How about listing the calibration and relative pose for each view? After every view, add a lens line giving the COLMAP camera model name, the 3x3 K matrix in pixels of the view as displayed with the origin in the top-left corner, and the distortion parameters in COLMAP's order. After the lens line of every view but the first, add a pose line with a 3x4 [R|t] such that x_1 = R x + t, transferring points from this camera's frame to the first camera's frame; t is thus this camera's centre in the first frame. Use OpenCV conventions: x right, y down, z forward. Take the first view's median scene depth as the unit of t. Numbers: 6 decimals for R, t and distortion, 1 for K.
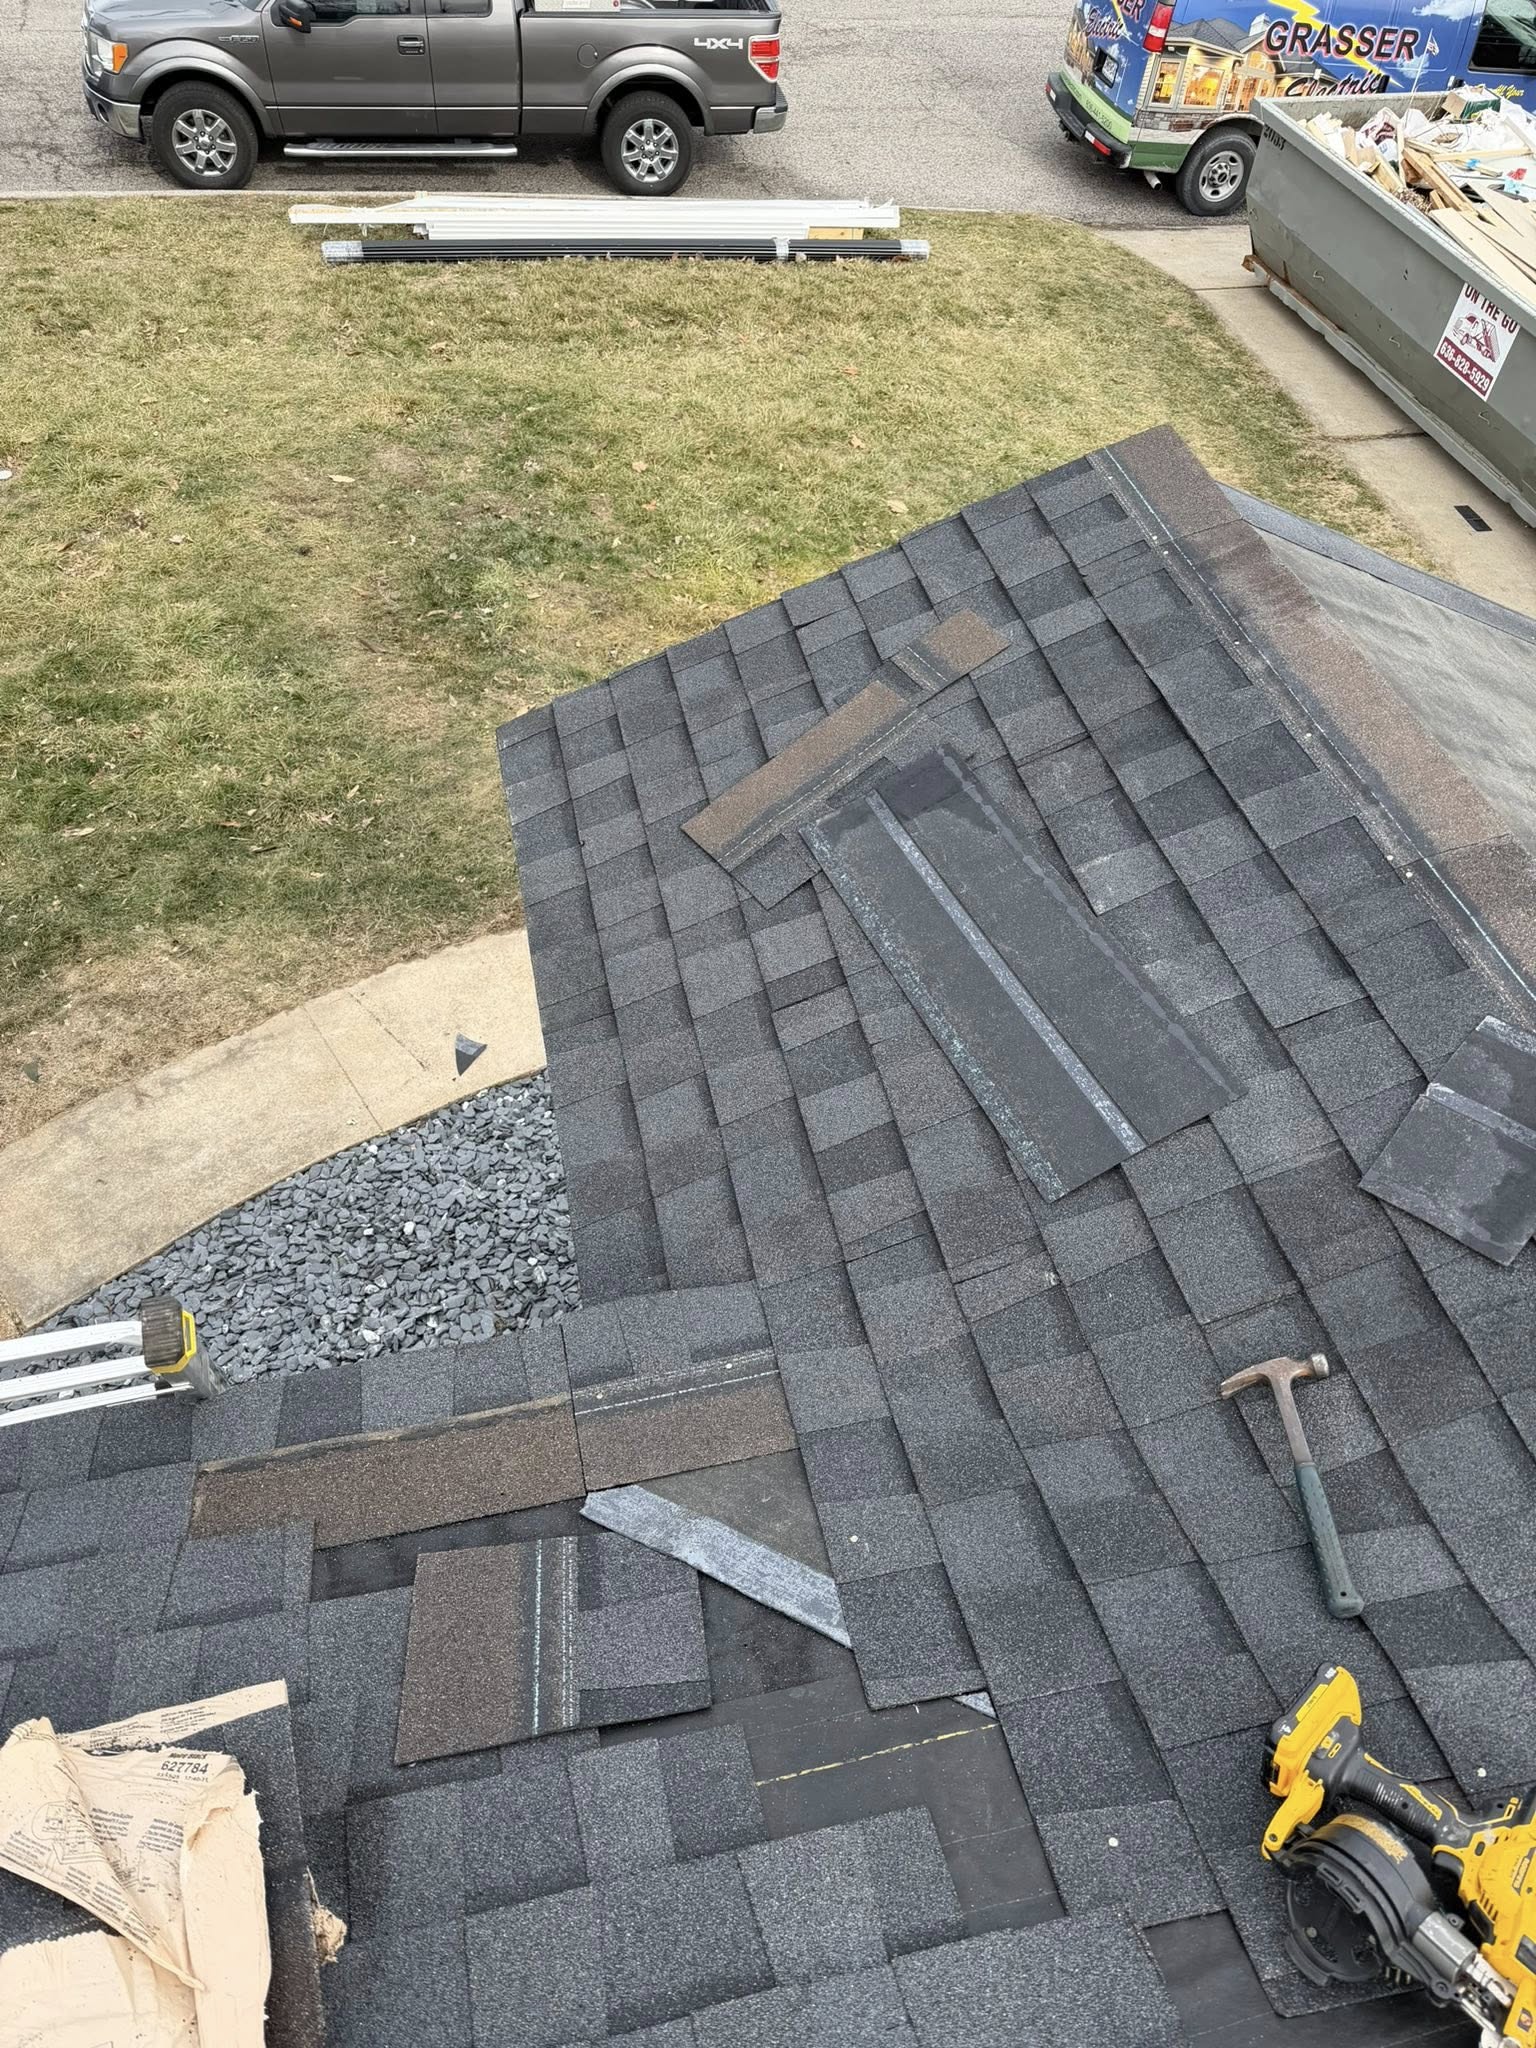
lens RADIAL K [[1428.1, 0, 762.2], [0, 1428.1, 1028.3], [0, 0, 1]] dist [0.006861, -0.013088]
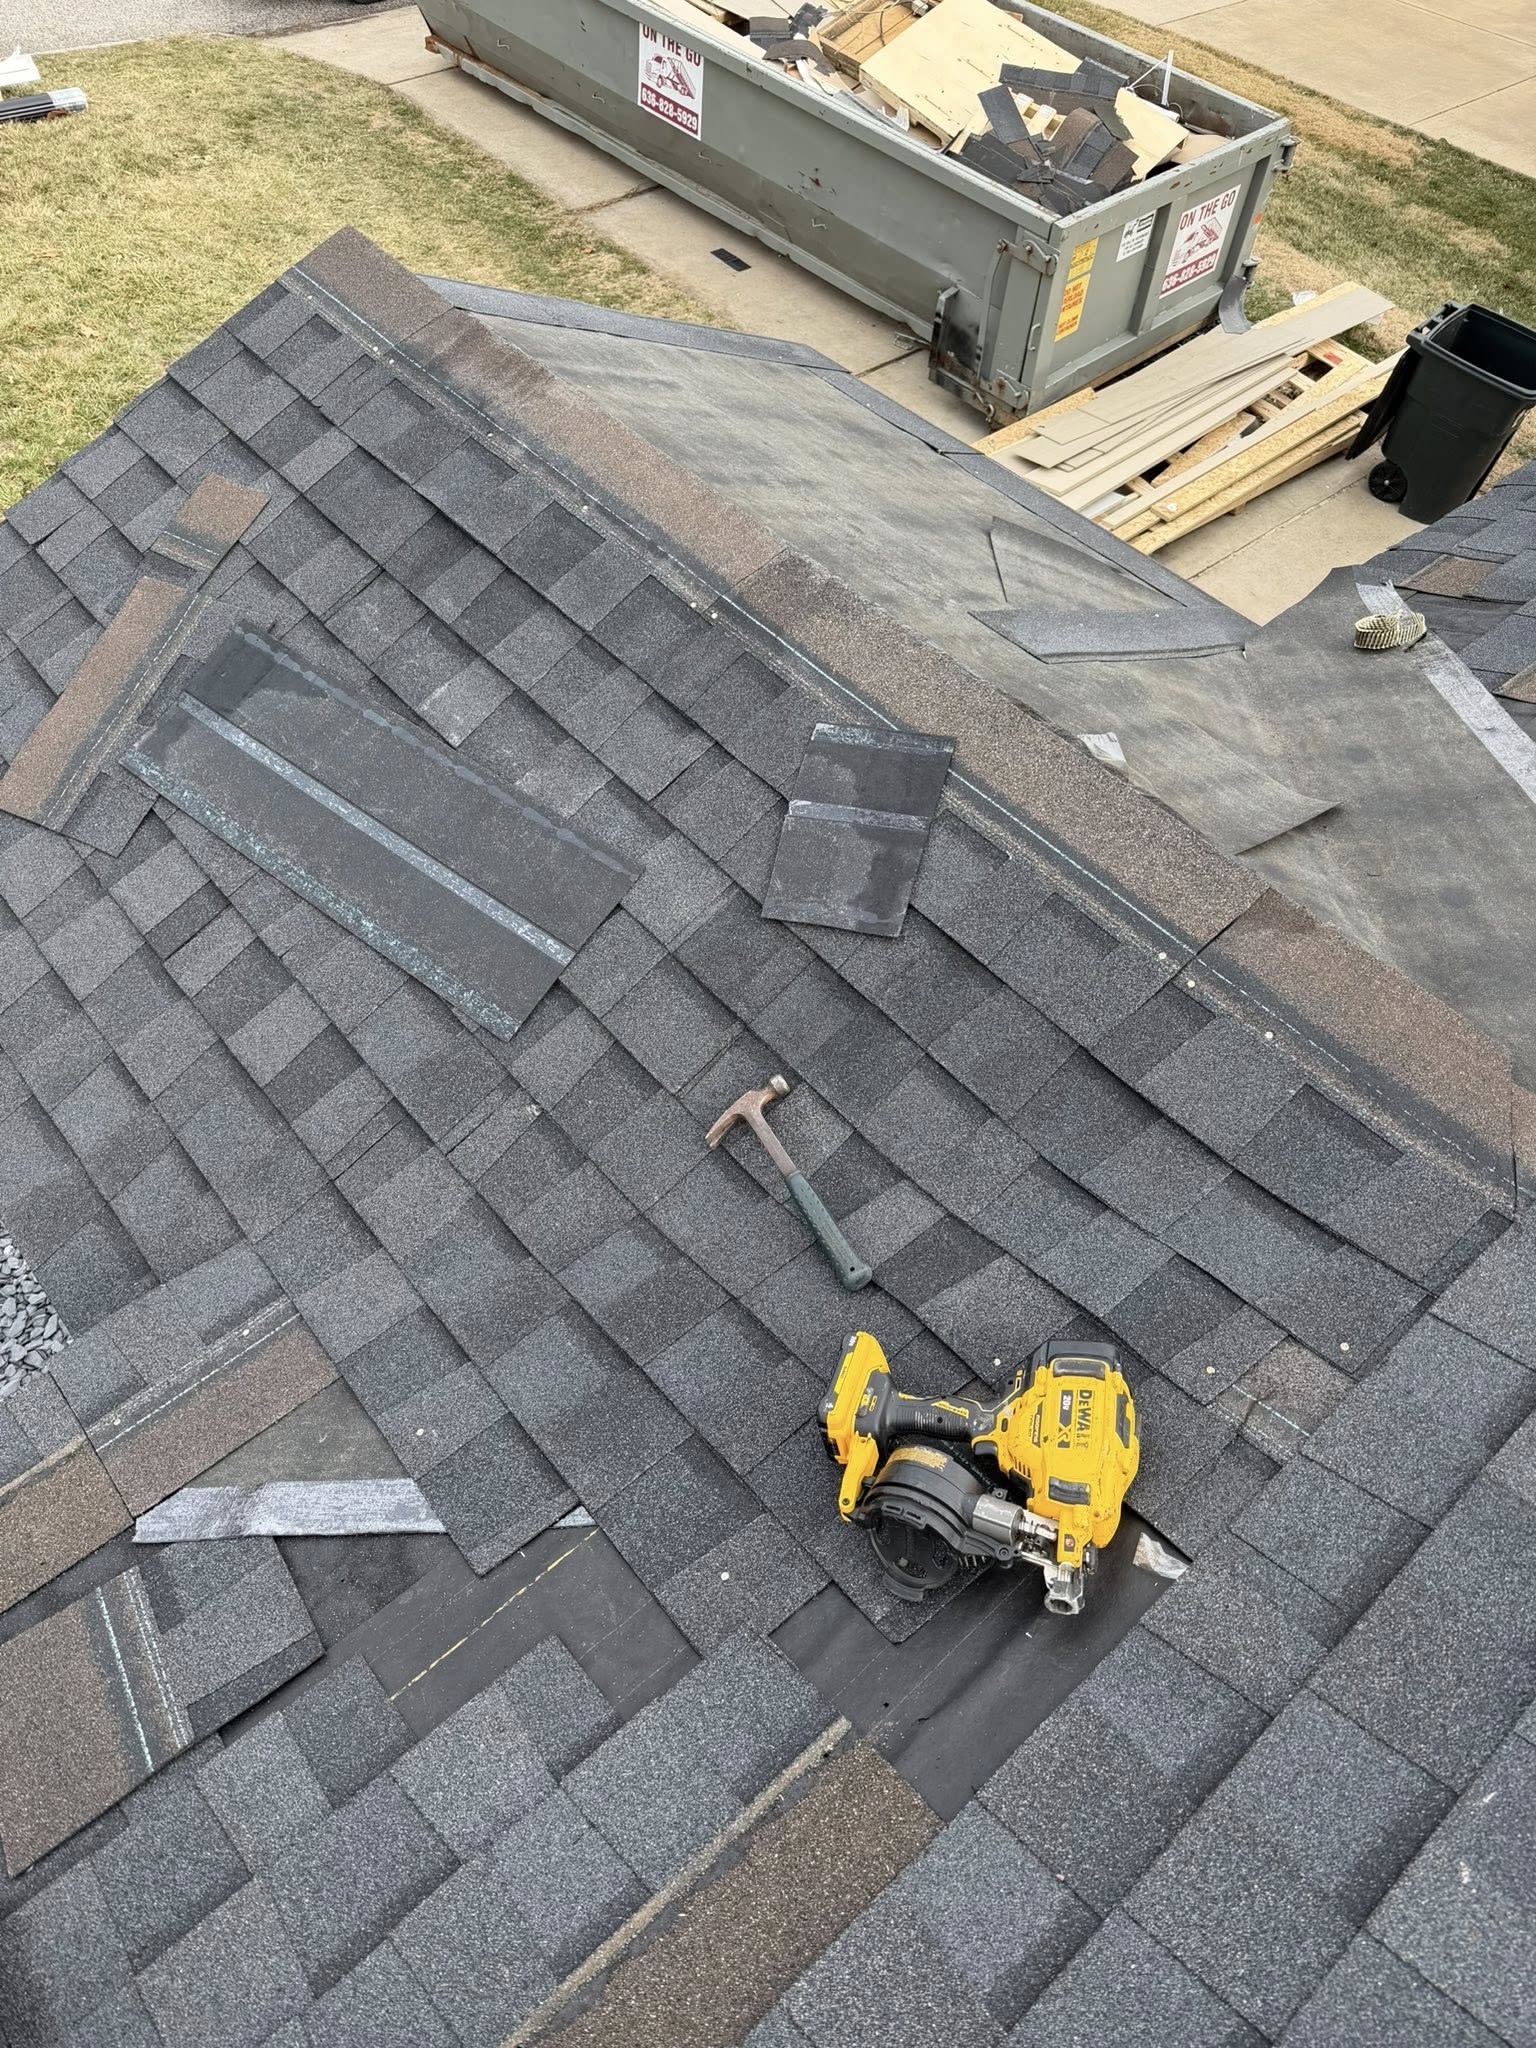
lens RADIAL K [[1442.5, 0, 758.4], [0, 1442.5, 1034.3], [0, 0, 1]] dist [0.008074, -0.017029]
pose [[0.882497, -0.377735, 0.280206, 0.016835], [0.348509, 0.925272, 0.149708, 0.006498], [-0.315817, -0.034462, 0.948194, -0.001192]]
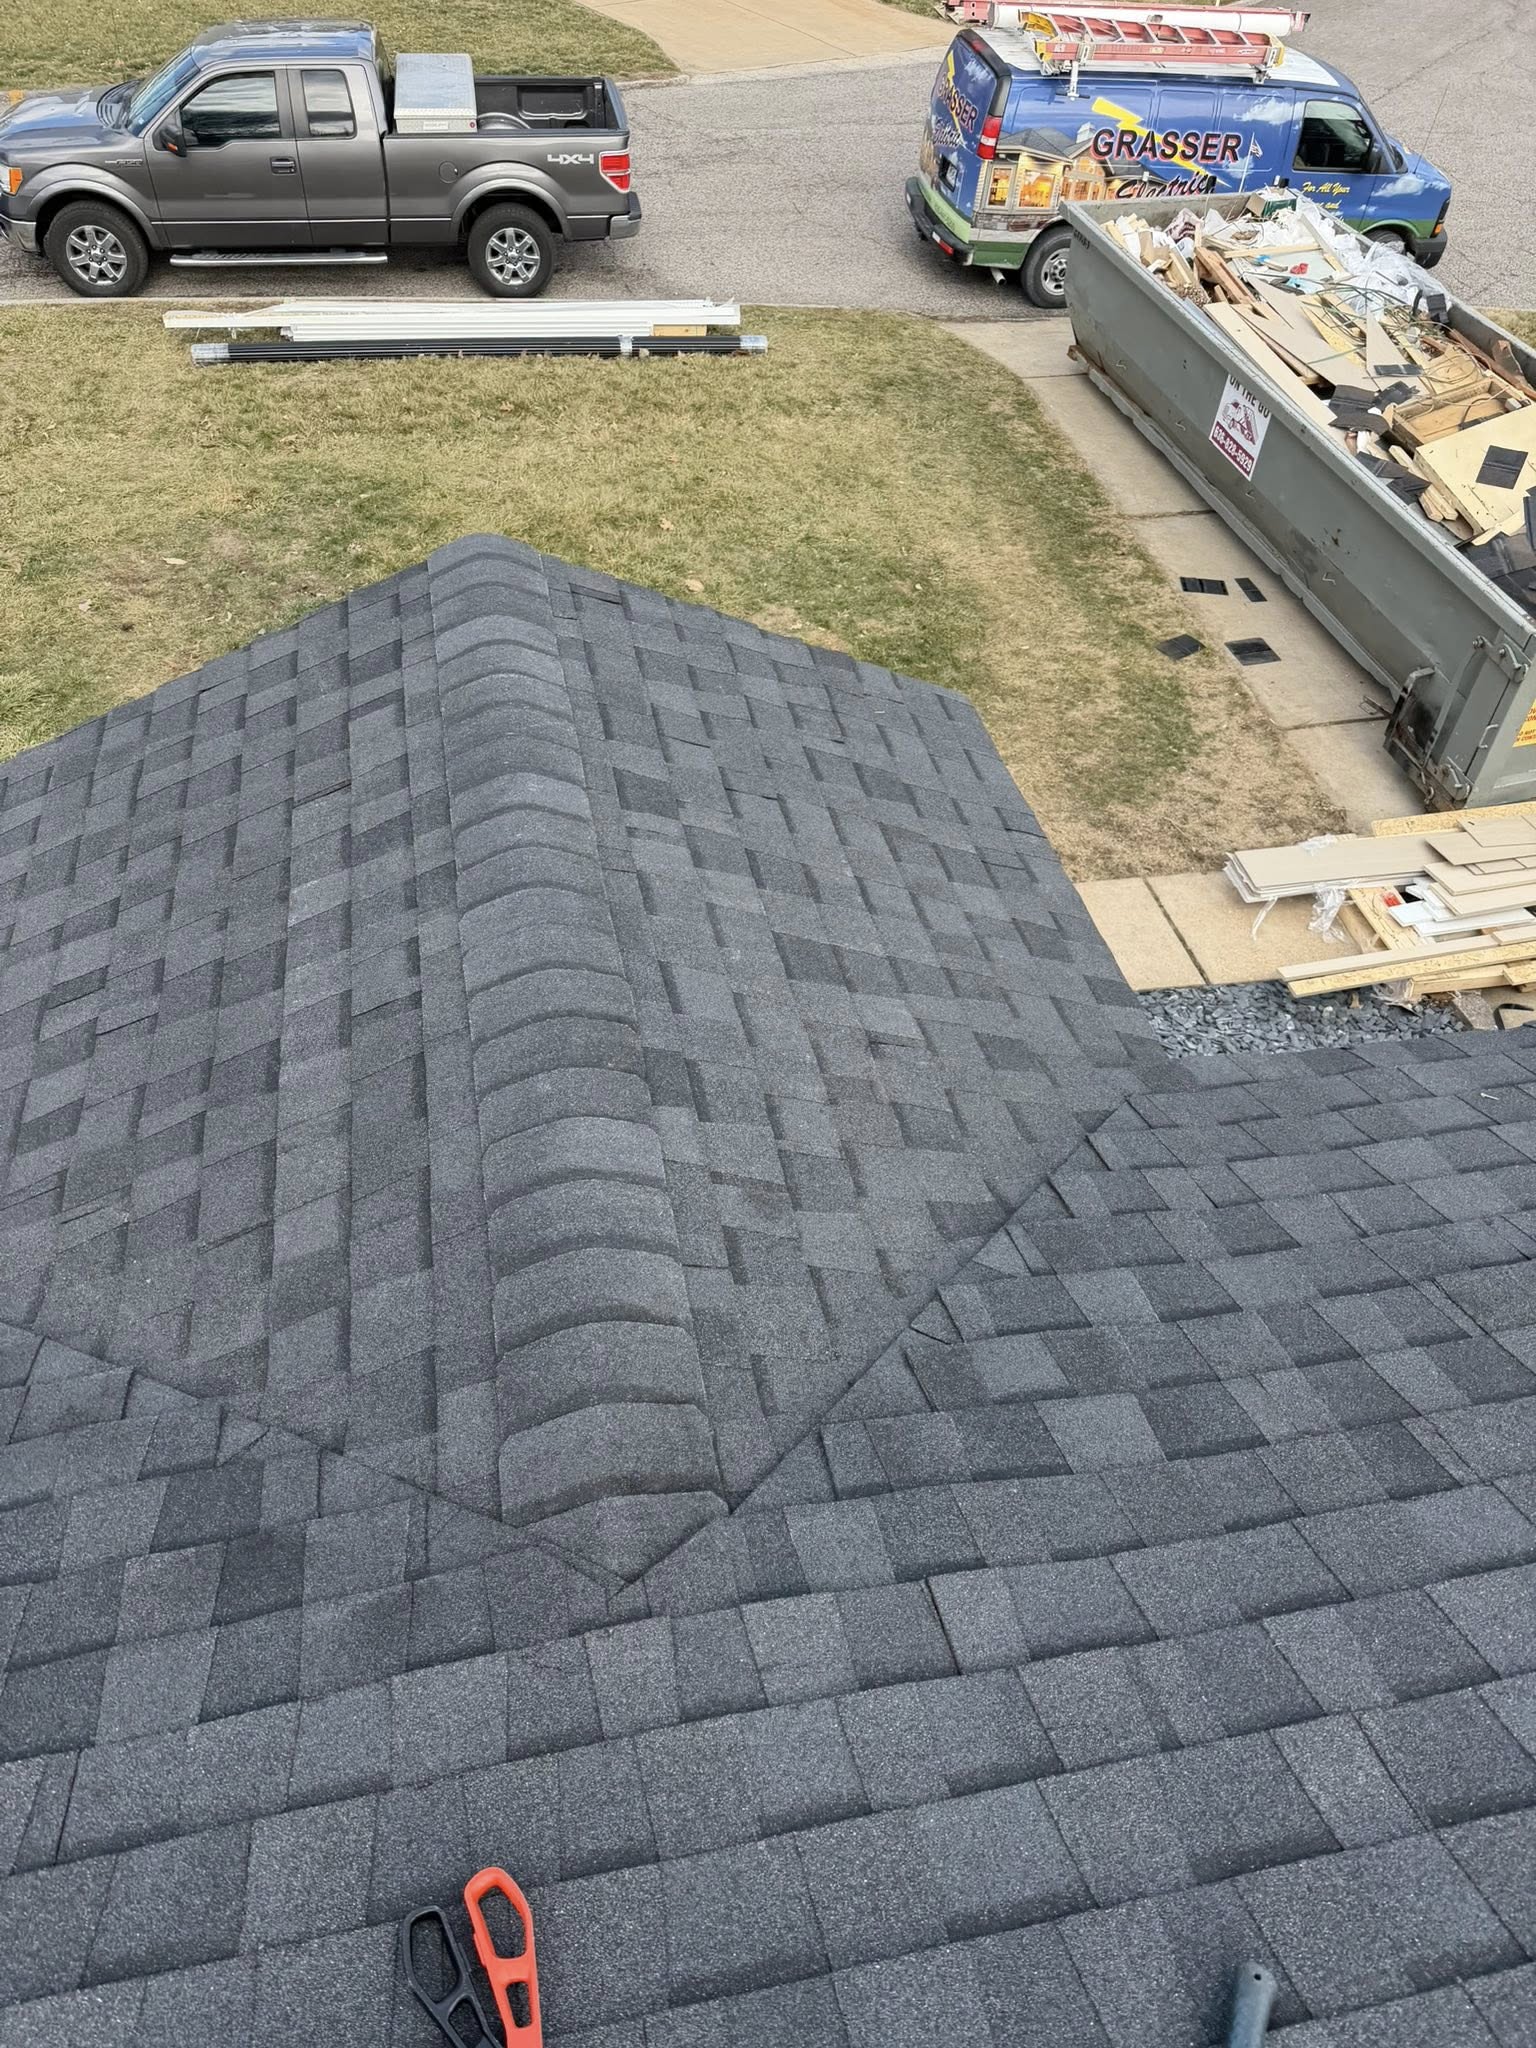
lens RADIAL K [[1429.2, 0, 768.0], [0, 1429.2, 1024.0], [0, 0, 1]] dist [0.018602, -0.026081]
pose [[0.999629, 0.001446, -0.027200, 0.162612], [-0.002762, 0.998823, -0.048424, 0.014158], [0.027098, 0.048481, 0.998456, -0.046438]]
